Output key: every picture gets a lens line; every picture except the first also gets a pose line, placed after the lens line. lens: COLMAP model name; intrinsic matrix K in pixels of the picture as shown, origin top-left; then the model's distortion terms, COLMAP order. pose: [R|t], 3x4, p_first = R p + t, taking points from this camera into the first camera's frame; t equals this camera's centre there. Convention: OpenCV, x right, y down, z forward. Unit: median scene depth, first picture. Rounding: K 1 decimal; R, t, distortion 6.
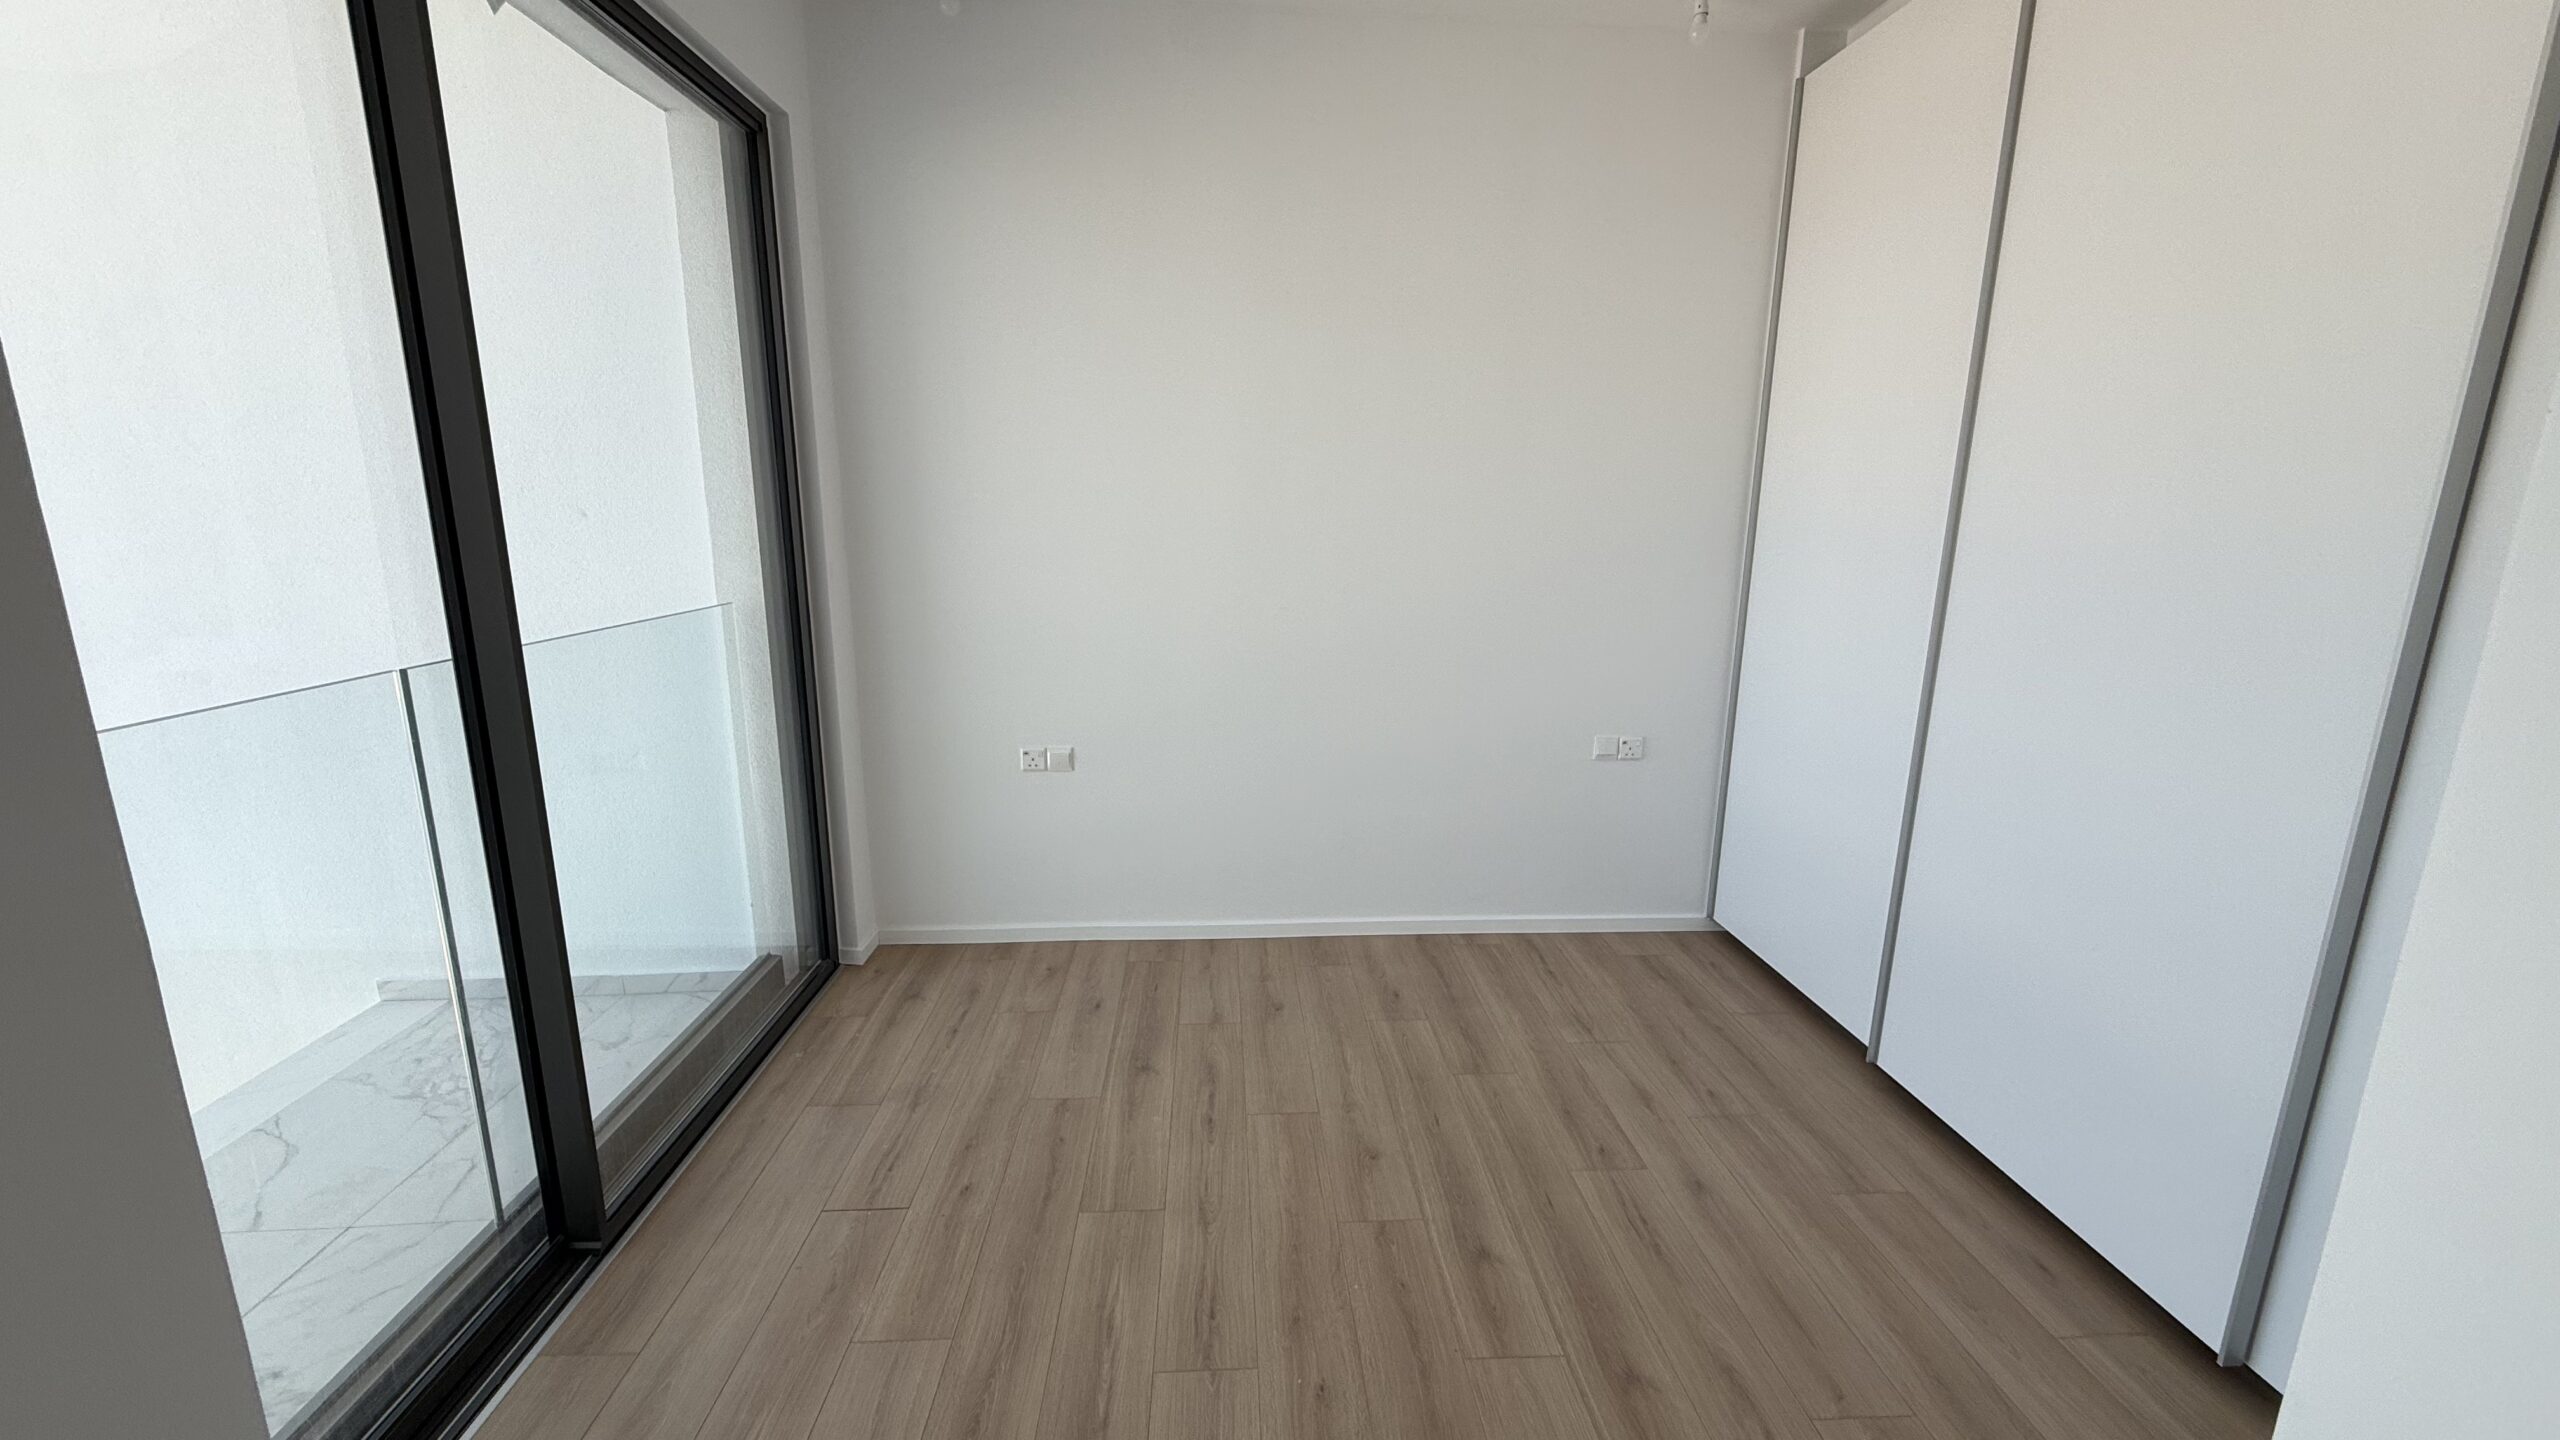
lens RADIAL K [[1021.2, 0, 1275.8], [0, 1021.2, 727.6], [0, 0, 1]] dist [-0.000136, 0.000011]
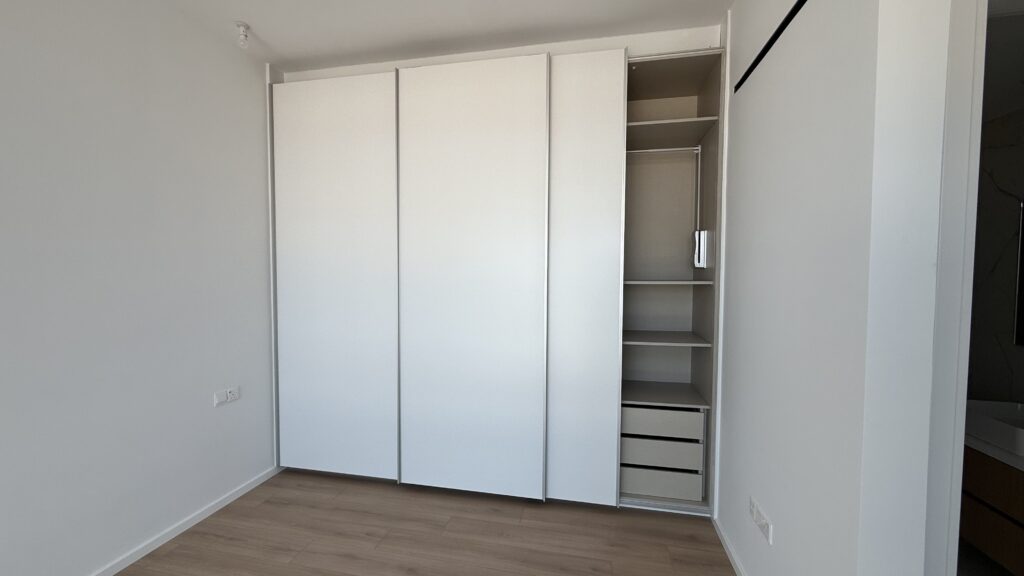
lens RADIAL K [[408.5, 0, 510.3], [0, 408.5, 291.0], [0, 0, 1]] dist [-0.000136, 0.000011]
pose [[0.257436, -0.048127, 0.965096, -0.259294], [0.202777, 0.979211, -0.005259, -0.065540], [-0.944780, 0.197053, 0.261843, 0.343745]]
